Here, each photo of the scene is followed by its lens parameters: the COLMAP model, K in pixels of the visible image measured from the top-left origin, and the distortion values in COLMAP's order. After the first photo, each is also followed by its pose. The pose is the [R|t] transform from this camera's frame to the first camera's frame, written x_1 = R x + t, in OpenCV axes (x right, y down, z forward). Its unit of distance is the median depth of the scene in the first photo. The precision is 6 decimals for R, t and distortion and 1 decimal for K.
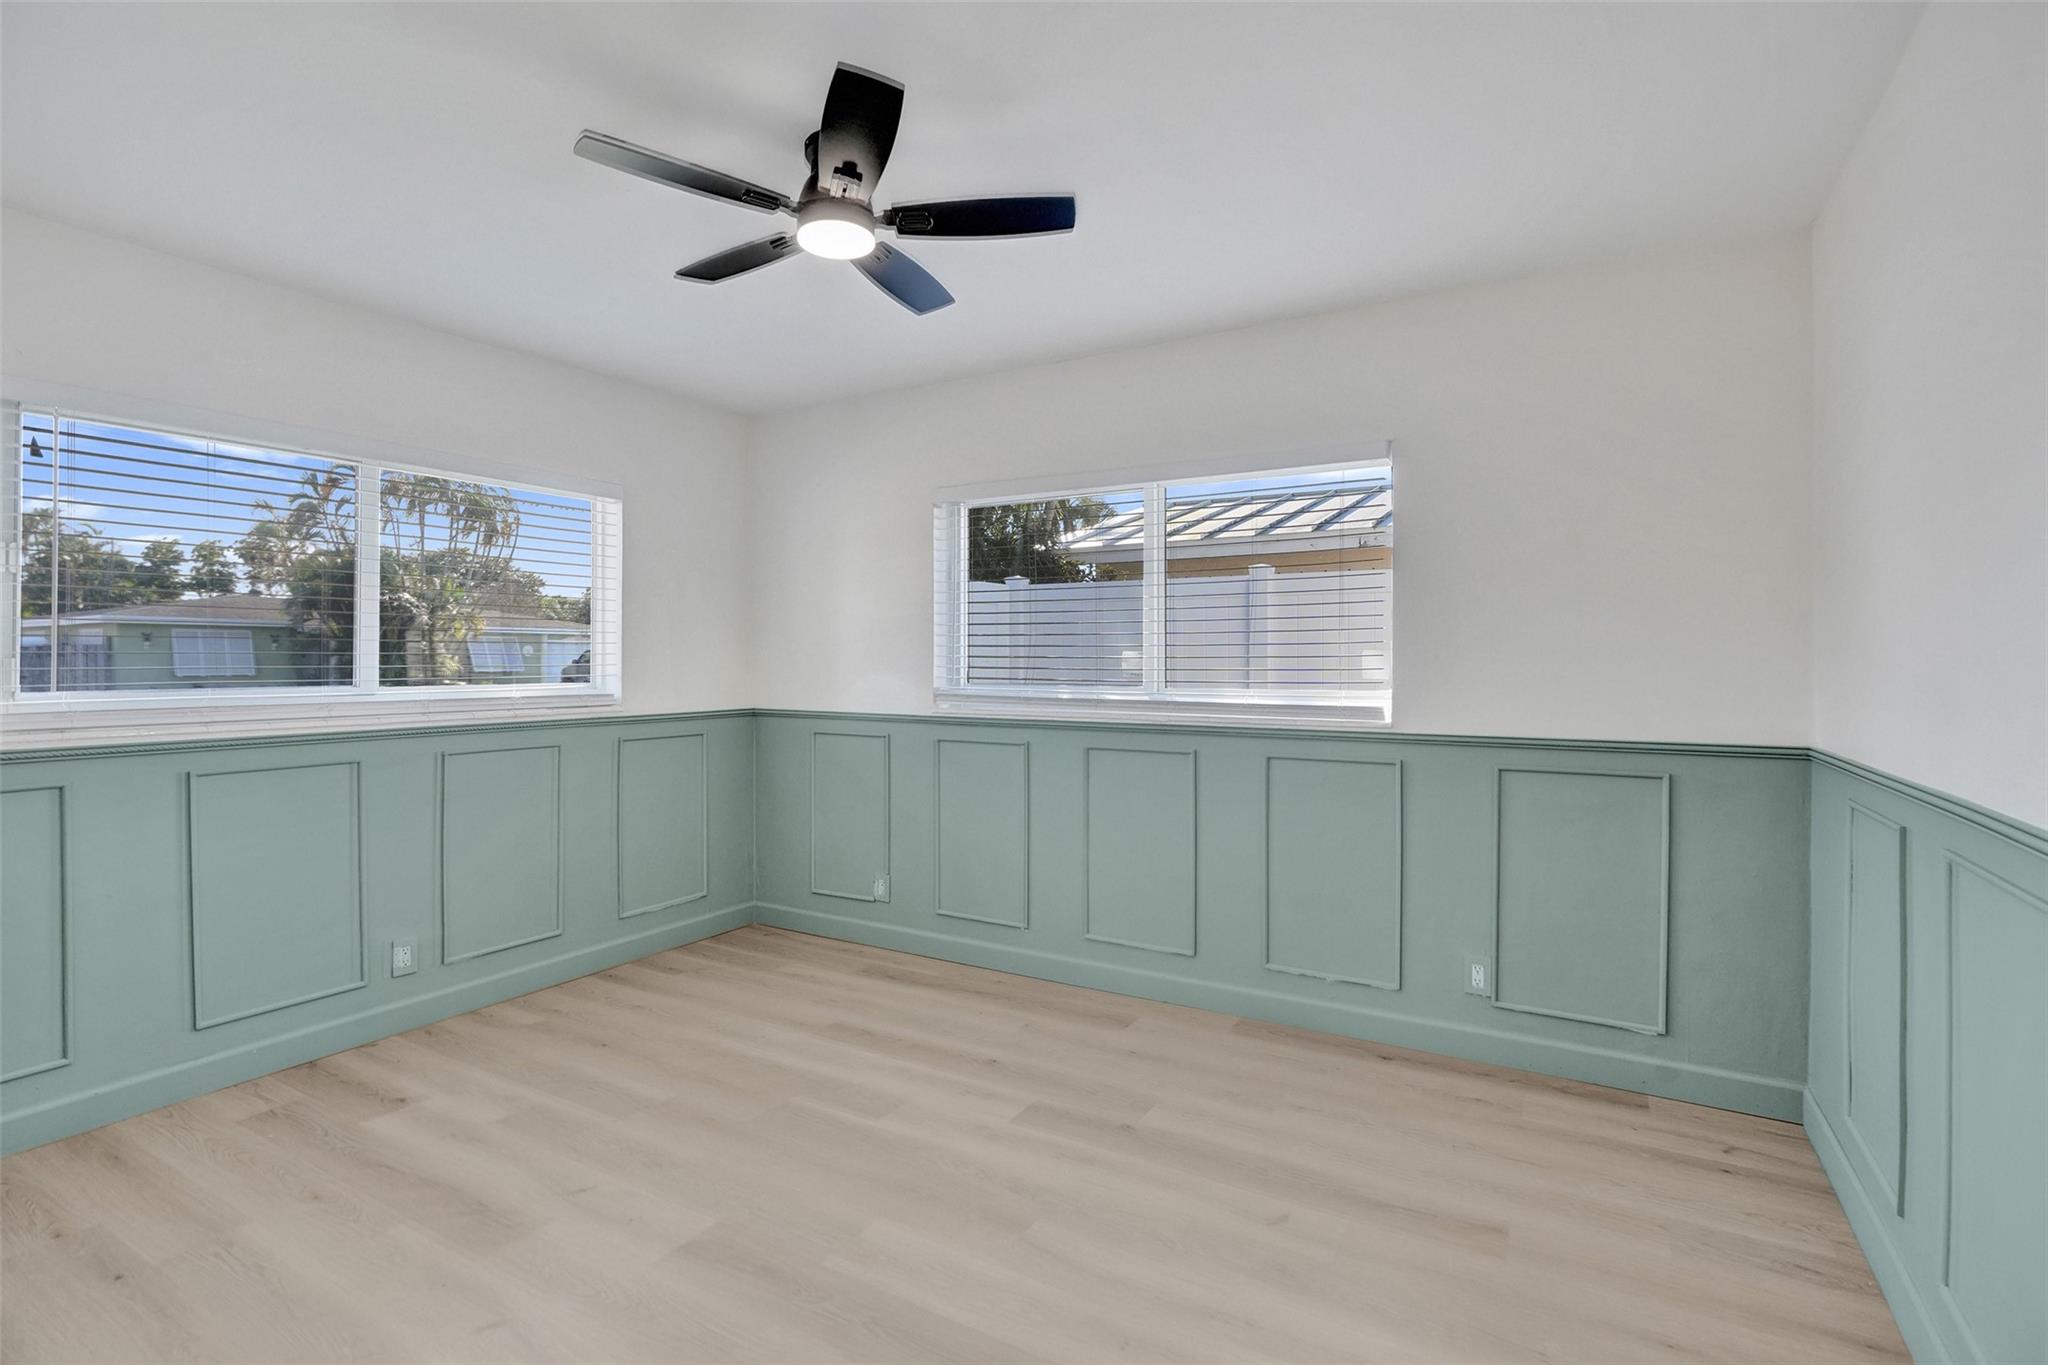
lens RADIAL K [[944.5, 0, 1033.8], [0, 944.5, 665.6], [0, 0, 1]] dist [-0.008340, 0.001928]
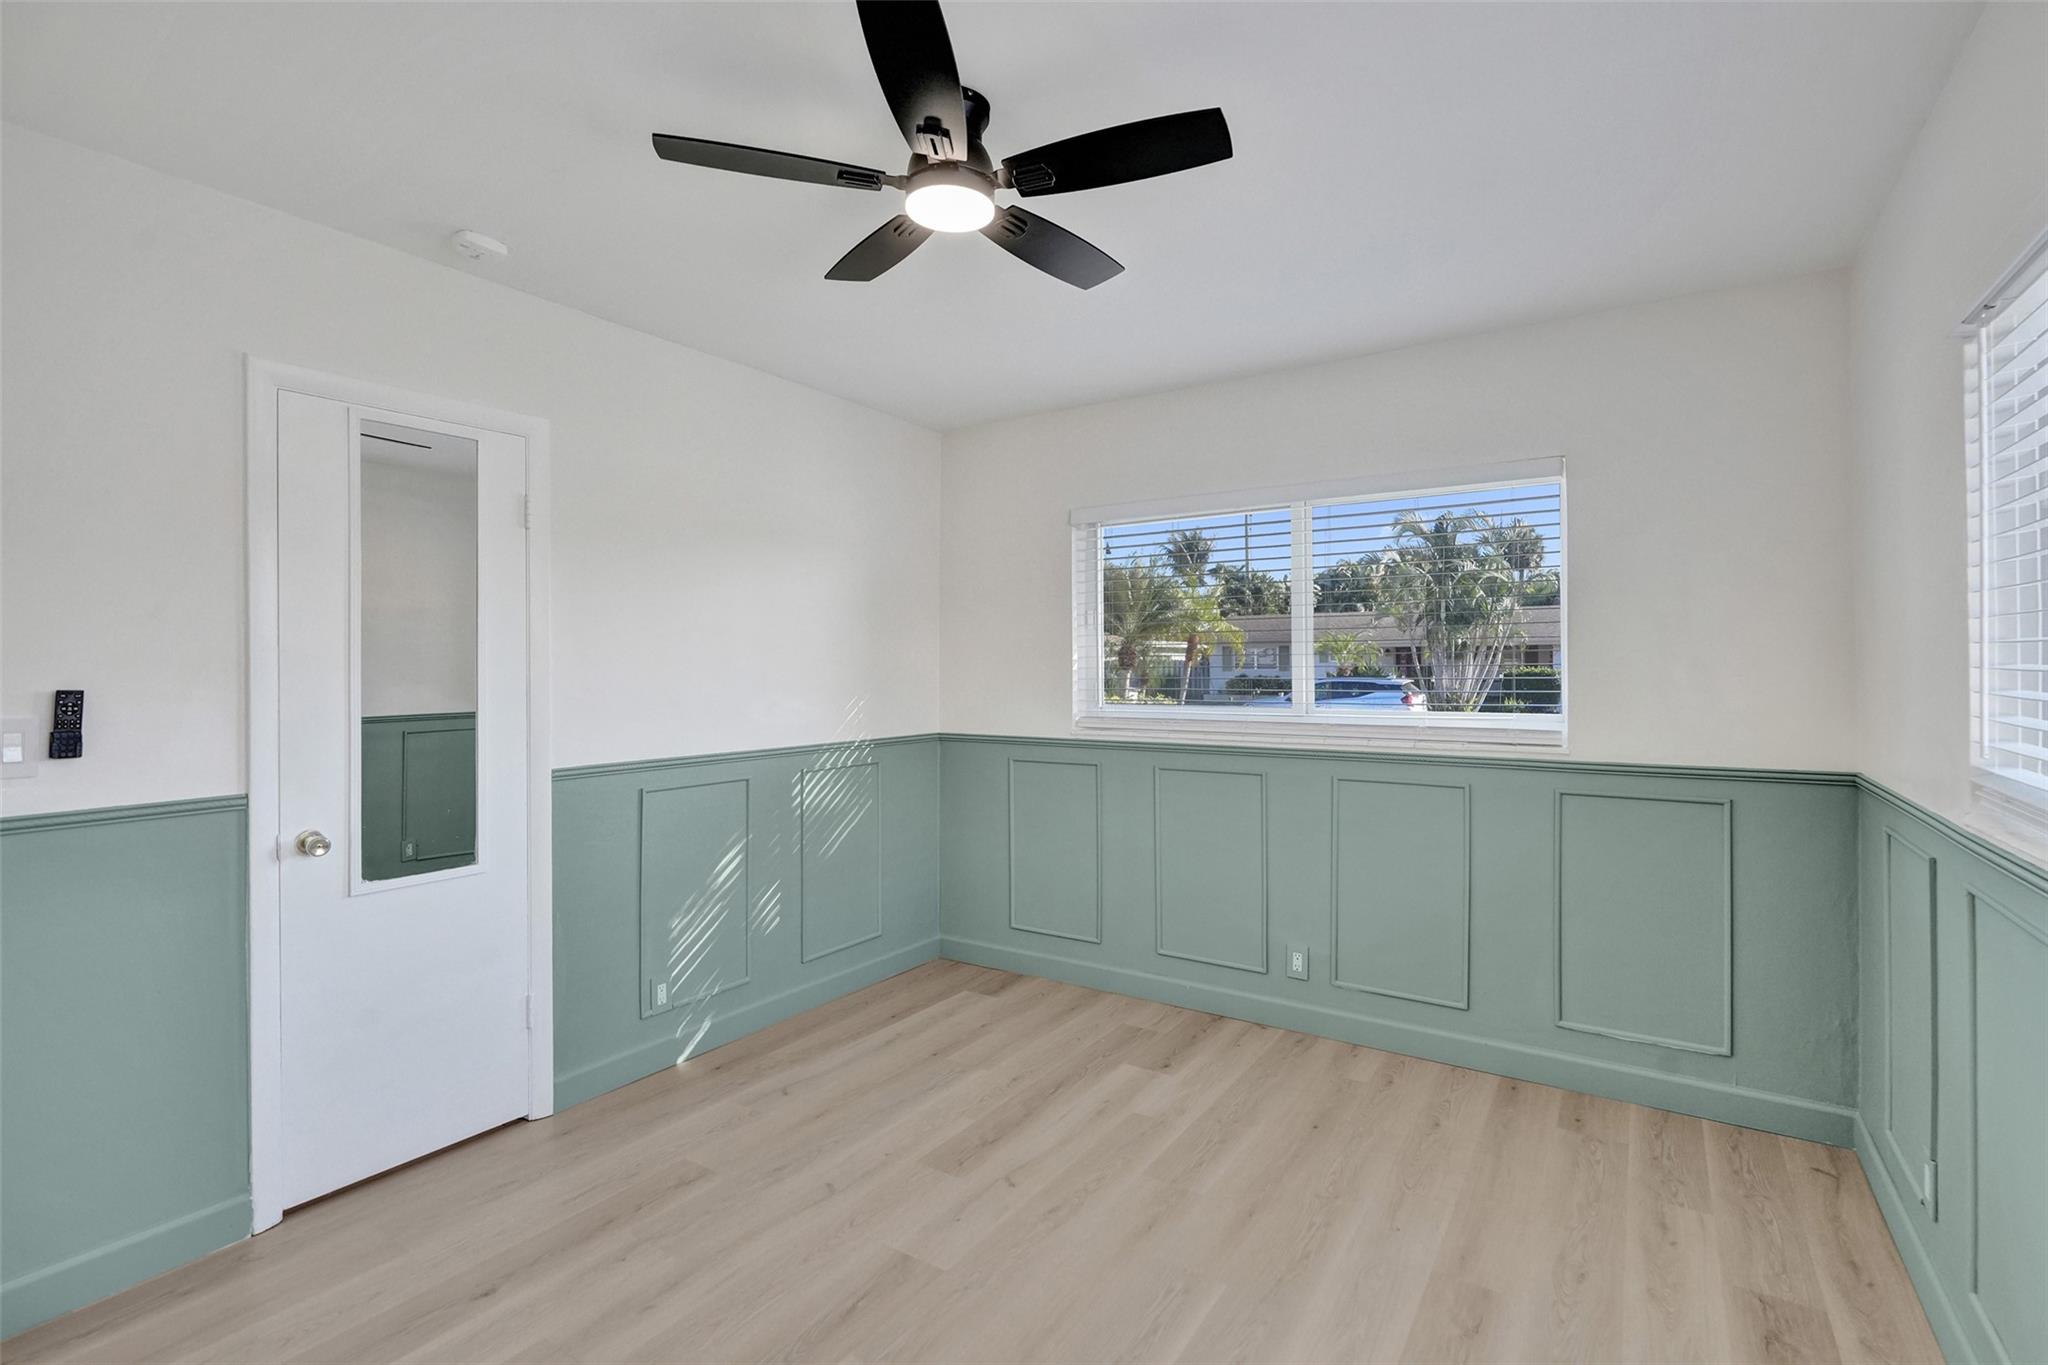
lens RADIAL K [[944.5, 0, 1028.9], [0, 944.5, 659.9], [0, 0, 1]] dist [-0.008340, 0.001928]
pose [[-0.051562, -0.017030, -0.998525, 0.436927], [-0.004862, 0.999847, -0.016802, -0.013807], [0.998658, 0.003989, -0.051637, 0.777894]]
